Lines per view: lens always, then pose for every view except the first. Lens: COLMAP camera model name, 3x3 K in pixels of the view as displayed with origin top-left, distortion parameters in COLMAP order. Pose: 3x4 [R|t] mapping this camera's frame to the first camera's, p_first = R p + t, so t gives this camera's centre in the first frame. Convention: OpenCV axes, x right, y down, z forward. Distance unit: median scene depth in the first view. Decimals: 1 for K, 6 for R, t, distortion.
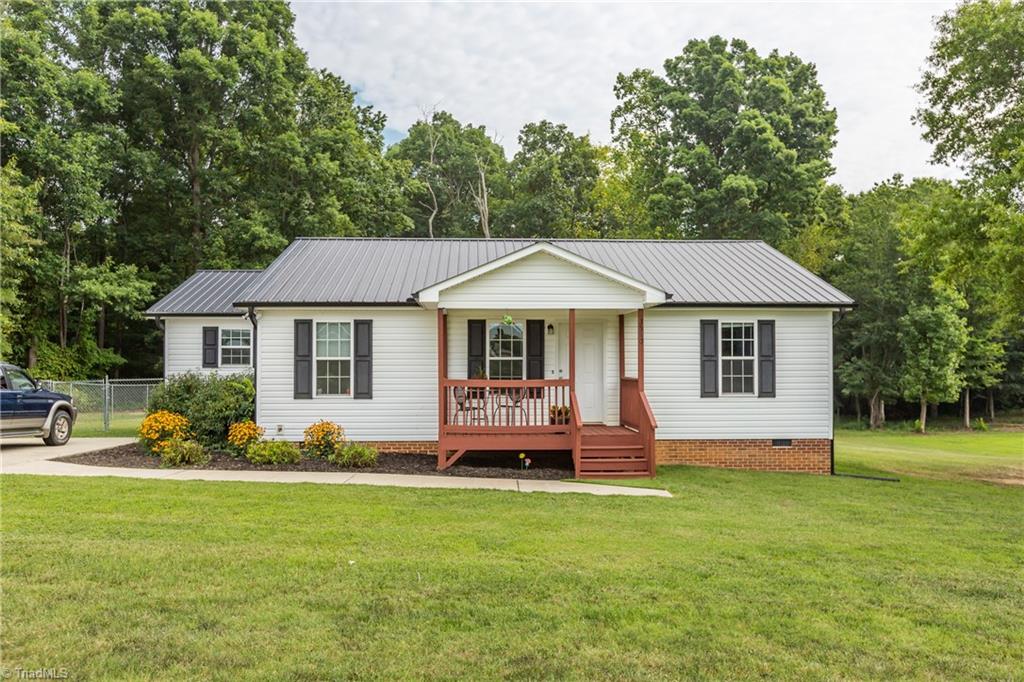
lens RADIAL K [[743.4, 0, 535.6], [0, 743.4, 371.9], [0, 0, 1]] dist [-0.003702, 0.004410]
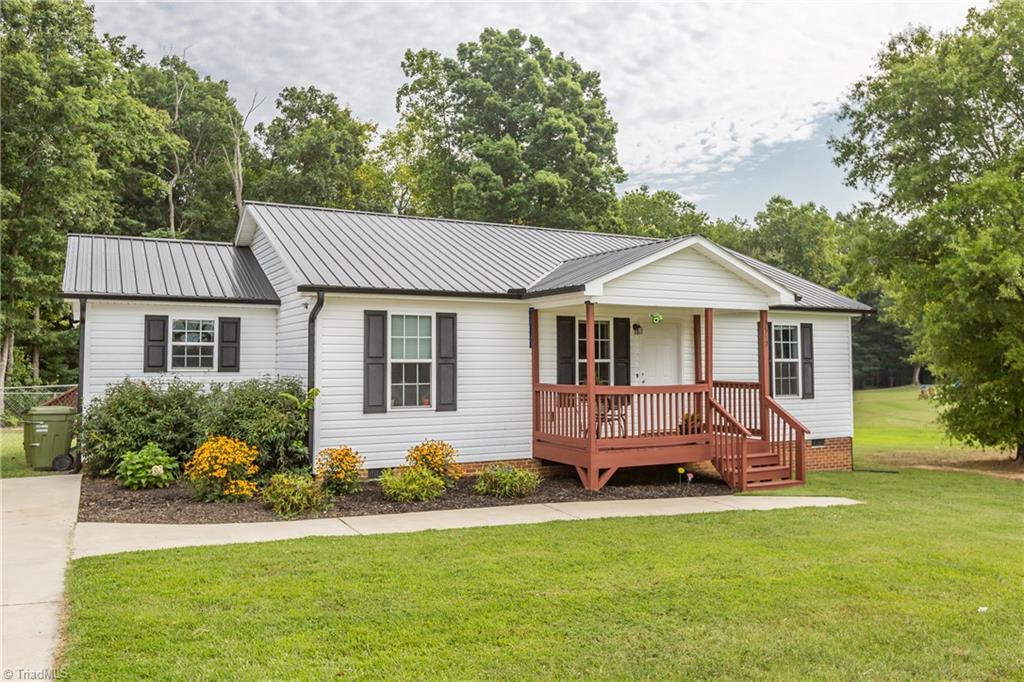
lens RADIAL K [[789.0, 0, 520.6], [0, 789.0, 340.6], [0, 0, 1]] dist [-0.012174, 0.025926]
pose [[0.900383, 0.011196, 0.434955, -0.520336], [0.004643, 0.999365, -0.035335, -0.009079], [-0.435074, 0.033835, 0.899759, 0.190535]]
